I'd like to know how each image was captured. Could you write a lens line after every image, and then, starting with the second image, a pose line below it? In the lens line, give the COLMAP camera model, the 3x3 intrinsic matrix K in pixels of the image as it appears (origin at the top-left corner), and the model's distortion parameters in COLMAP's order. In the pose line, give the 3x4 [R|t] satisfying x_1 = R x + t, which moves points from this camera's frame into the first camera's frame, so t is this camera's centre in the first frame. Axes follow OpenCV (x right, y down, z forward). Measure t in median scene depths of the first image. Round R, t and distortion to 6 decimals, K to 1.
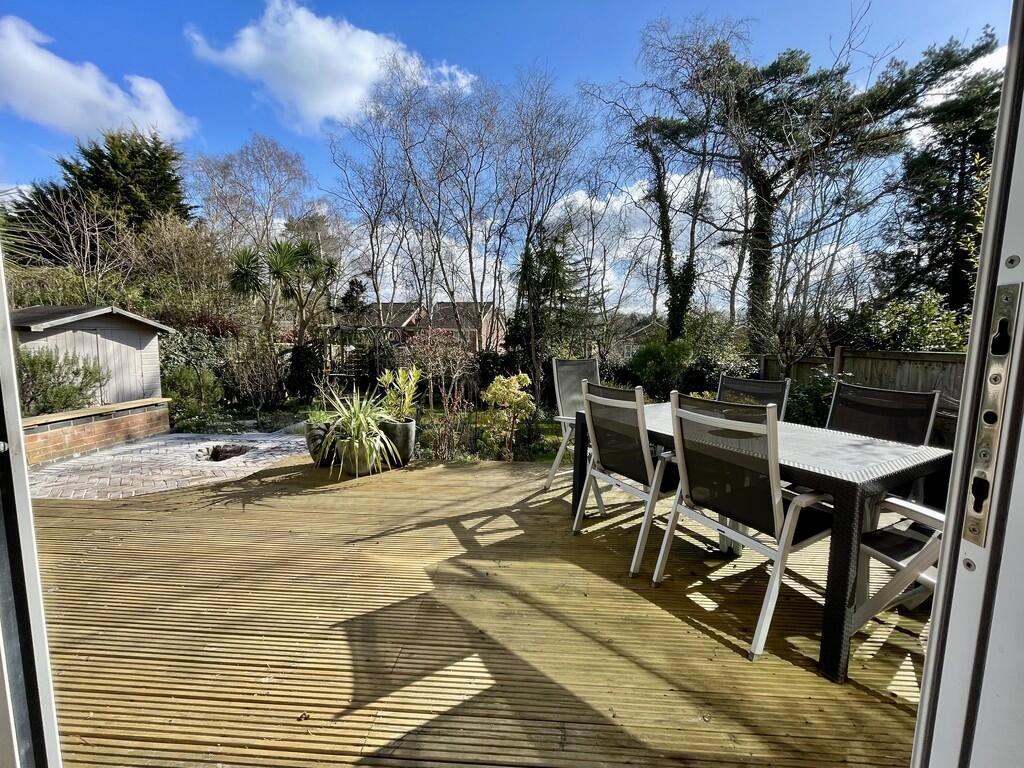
lens RADIAL K [[416.5, 0, 512.0], [0, 416.5, 384.0], [0, 0, 1]] dist [-0.004285, -0.000024]
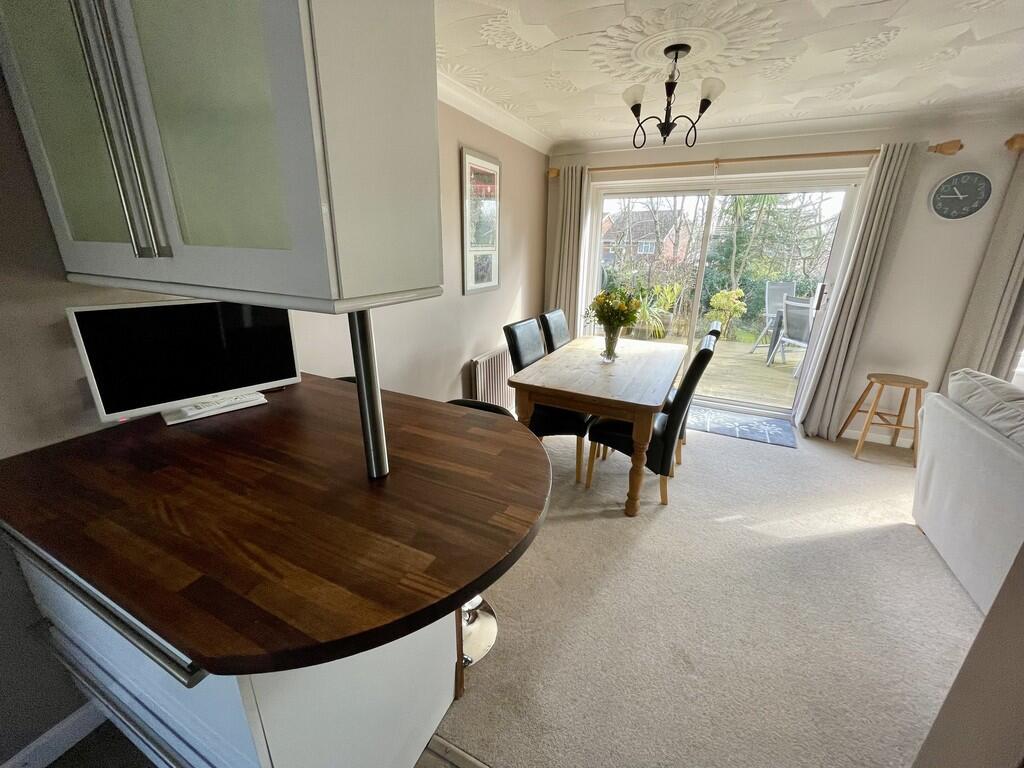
lens RADIAL K [[416.5, 0, 512.0], [0, 416.5, 384.0], [0, 0, 1]] dist [-0.004285, -0.000024]
pose [[0.924246, 0.119918, -0.362475, -0.113433], [-0.040997, 0.975076, 0.218051, 0.013061], [0.379589, -0.186672, 0.906127, -0.591159]]
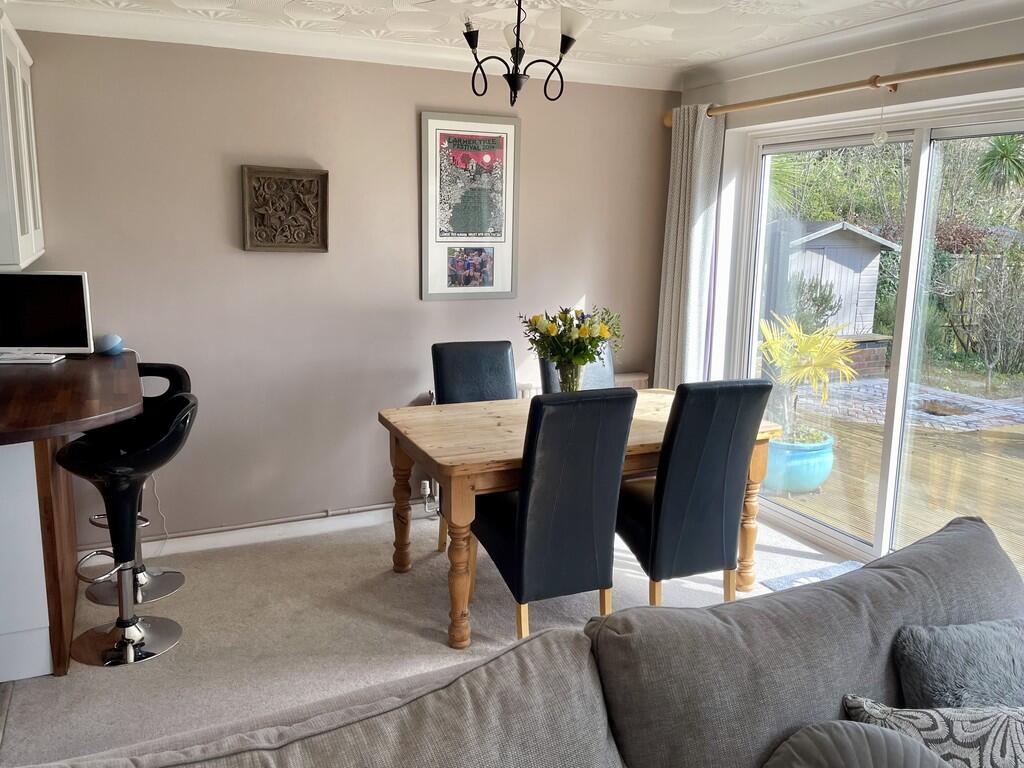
lens RADIAL K [[836.0, 0, 512.0], [0, 836.0, 384.0], [0, 0, 1]] dist [-0.003204, -0.004292]
pose [[0.472785, 0.166766, -0.865253, 0.264449], [-0.108539, 0.985472, 0.130630, -0.008233], [0.874467, 0.032153, 0.484017, -0.443694]]
